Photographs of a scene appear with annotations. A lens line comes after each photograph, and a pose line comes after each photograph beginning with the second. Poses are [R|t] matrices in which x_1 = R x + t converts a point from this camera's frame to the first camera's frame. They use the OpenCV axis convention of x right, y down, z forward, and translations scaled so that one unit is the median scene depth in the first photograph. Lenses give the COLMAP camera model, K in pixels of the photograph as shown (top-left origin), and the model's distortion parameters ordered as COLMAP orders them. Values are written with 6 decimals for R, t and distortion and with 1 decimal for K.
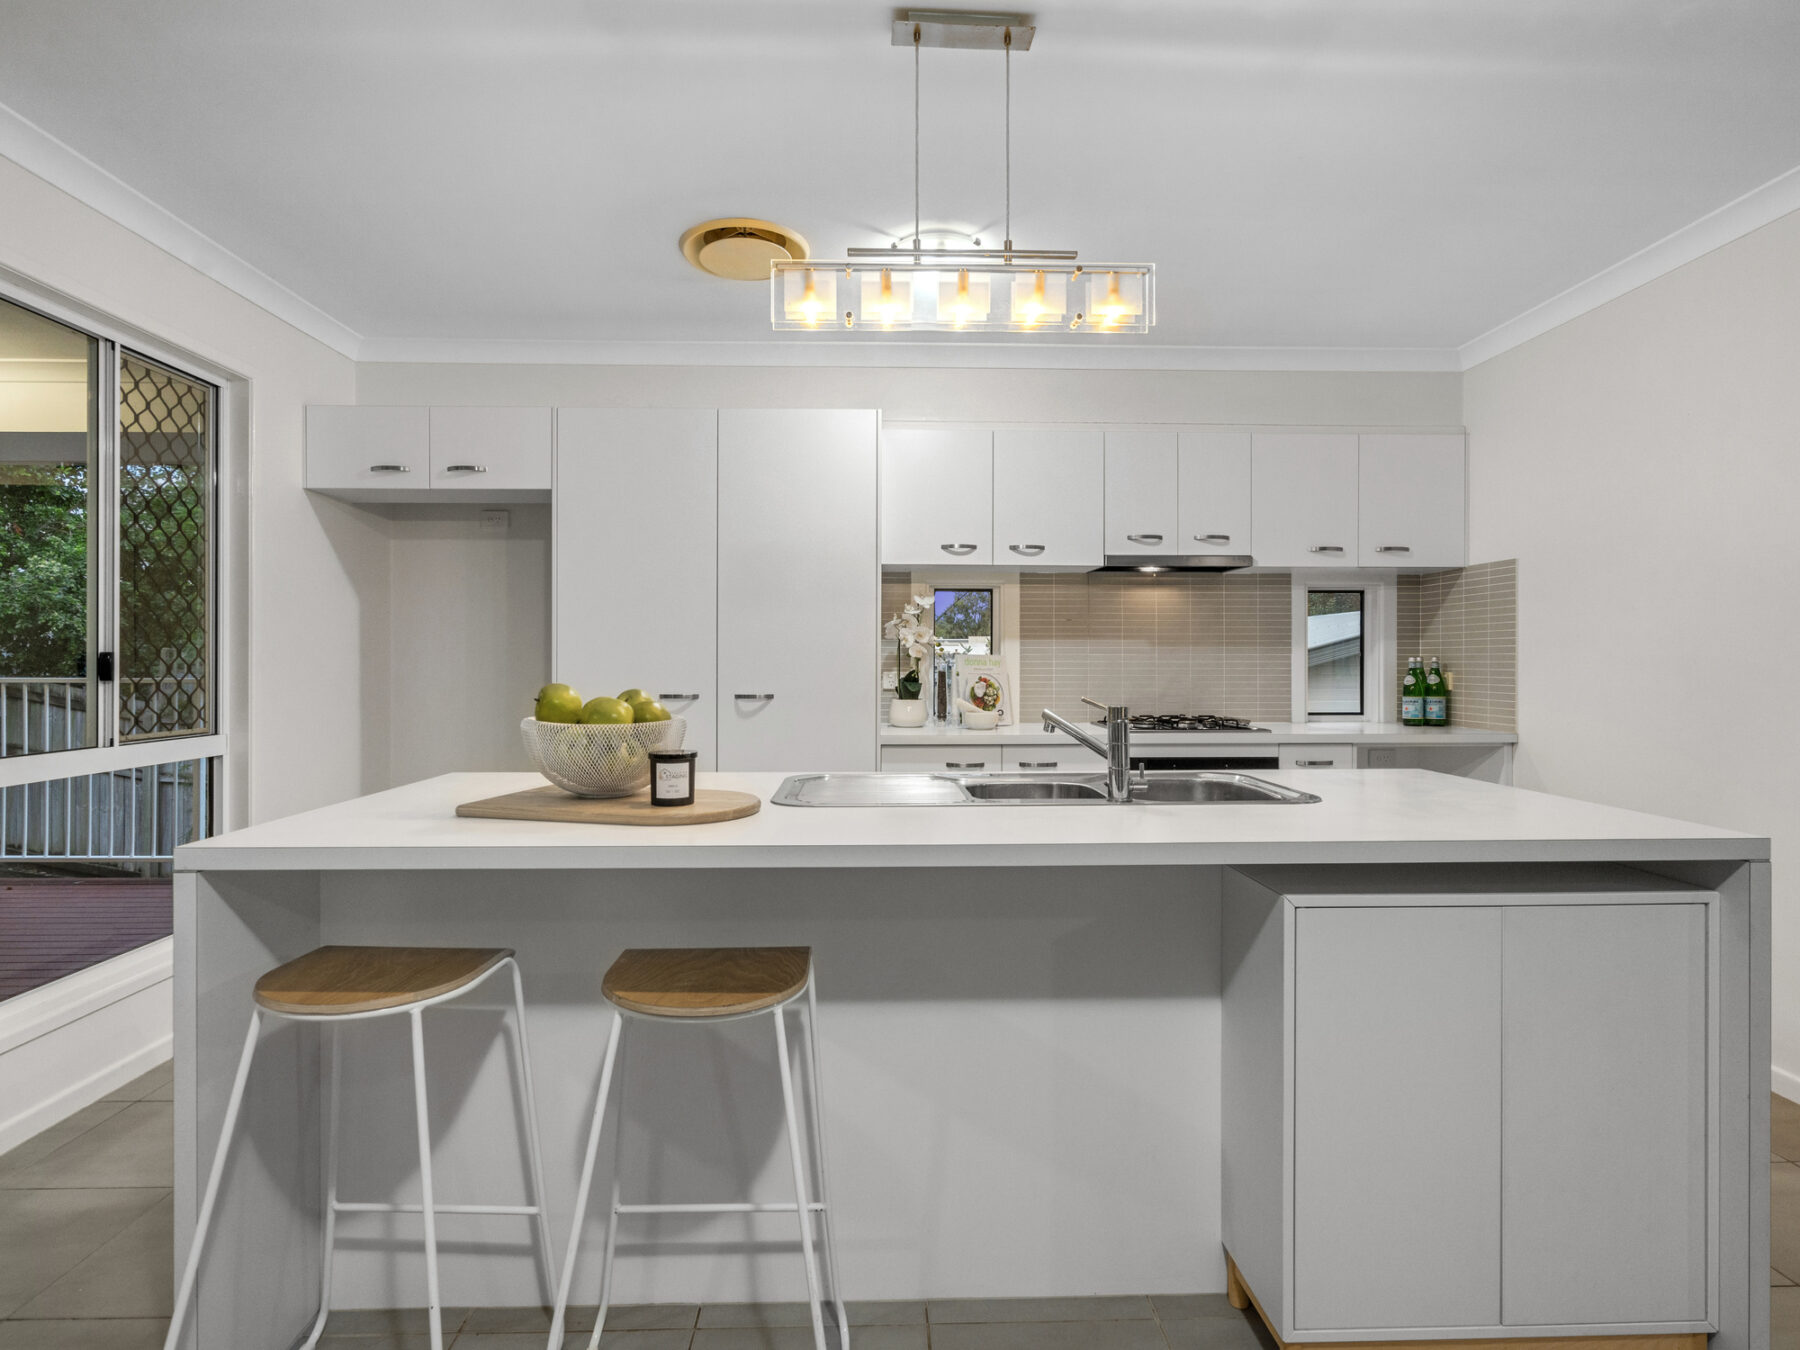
lens RADIAL K [[911.5, 0, 901.8], [0, 911.5, 670.8], [0, 0, 1]] dist [-0.007143, 0.000198]
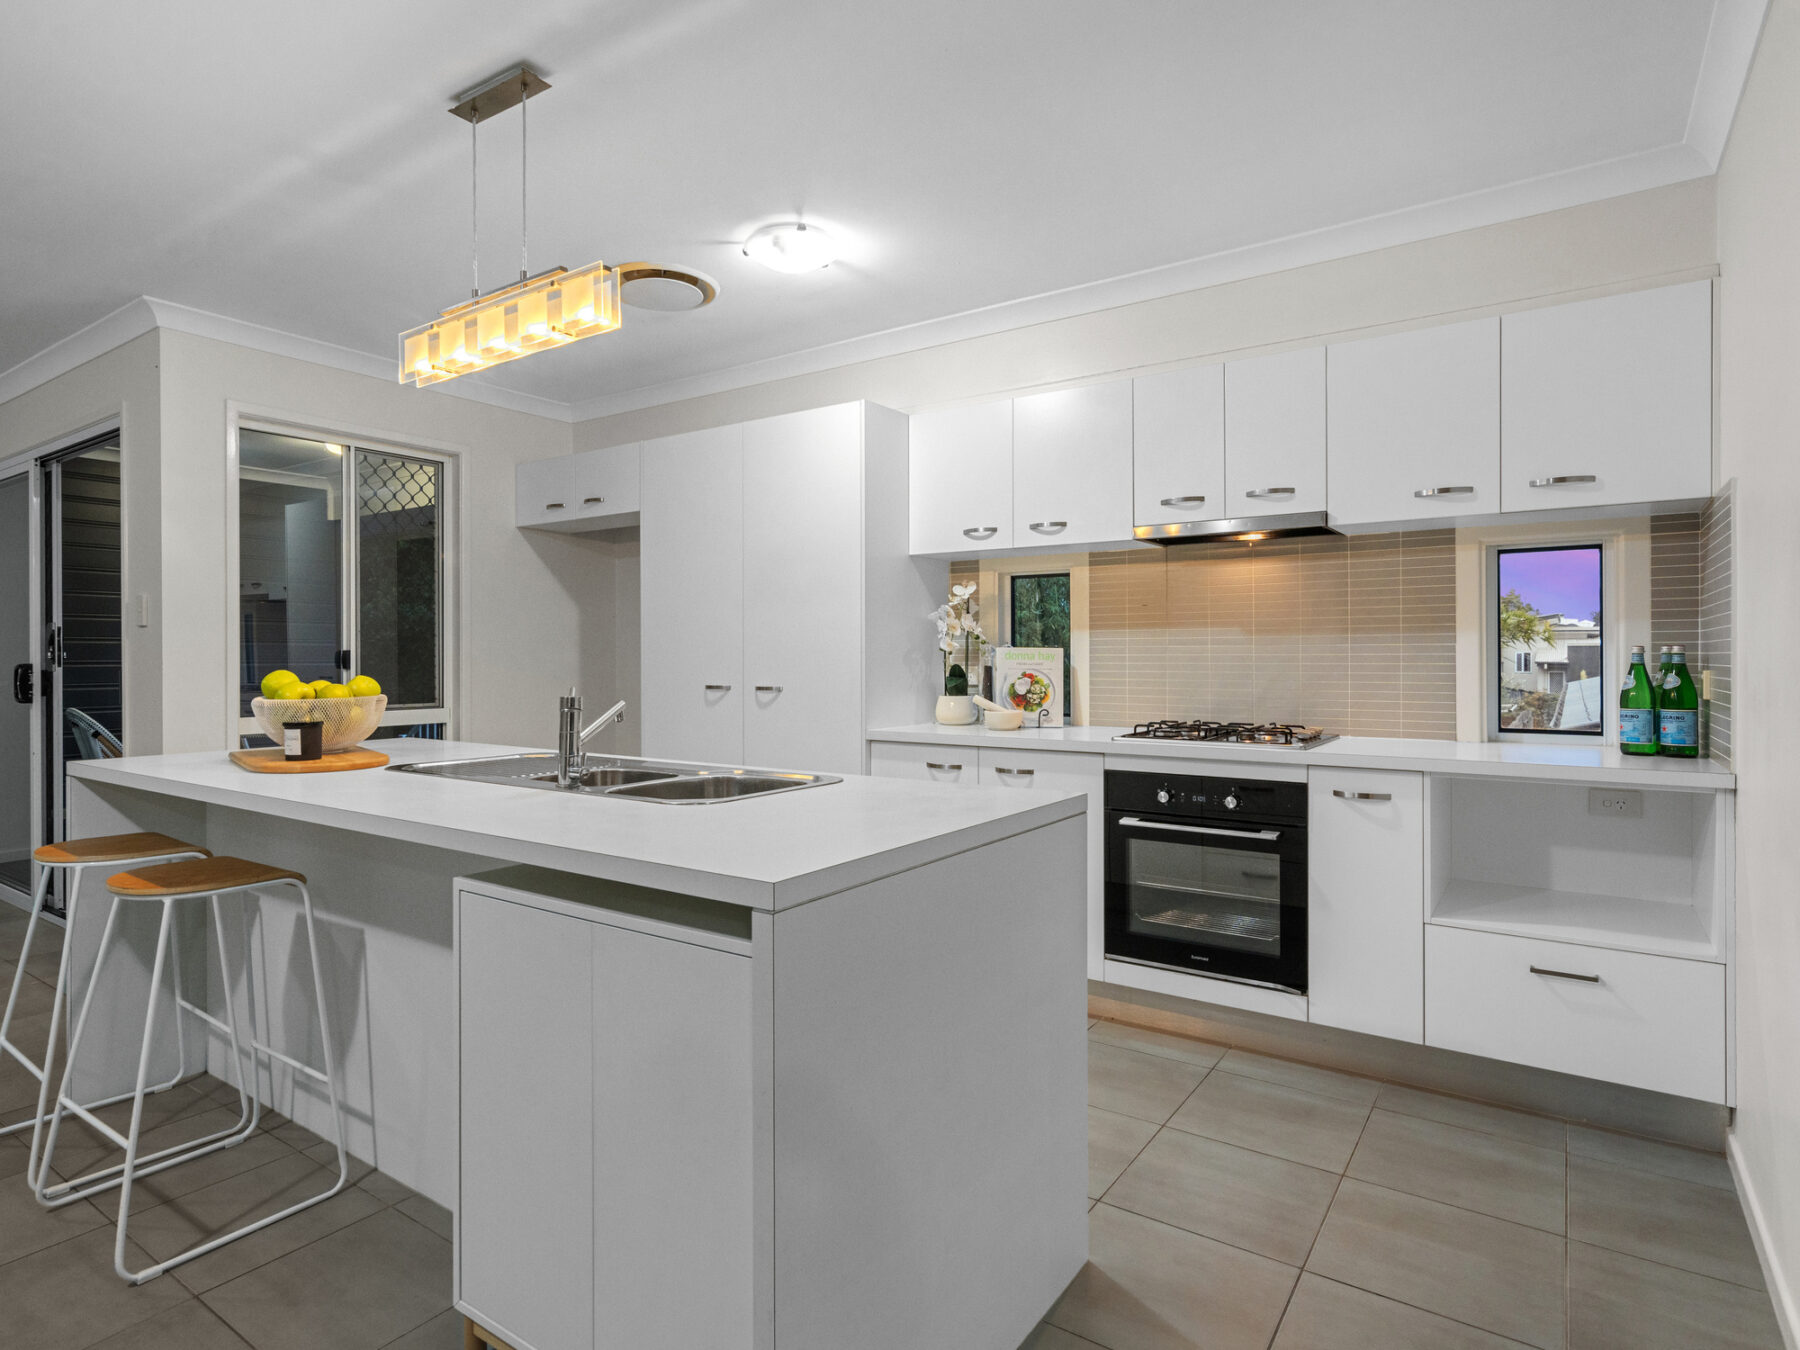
lens RADIAL K [[962.7, 0, 863.0], [0, 962.7, 665.1], [0, 0, 1]] dist [0.000745, 0.001191]
pose [[0.805069, 0.003291, -0.593172, 0.520001], [-0.004794, 0.999988, -0.000958, 0.001283], [0.593162, 0.003615, 0.805075, 0.139787]]
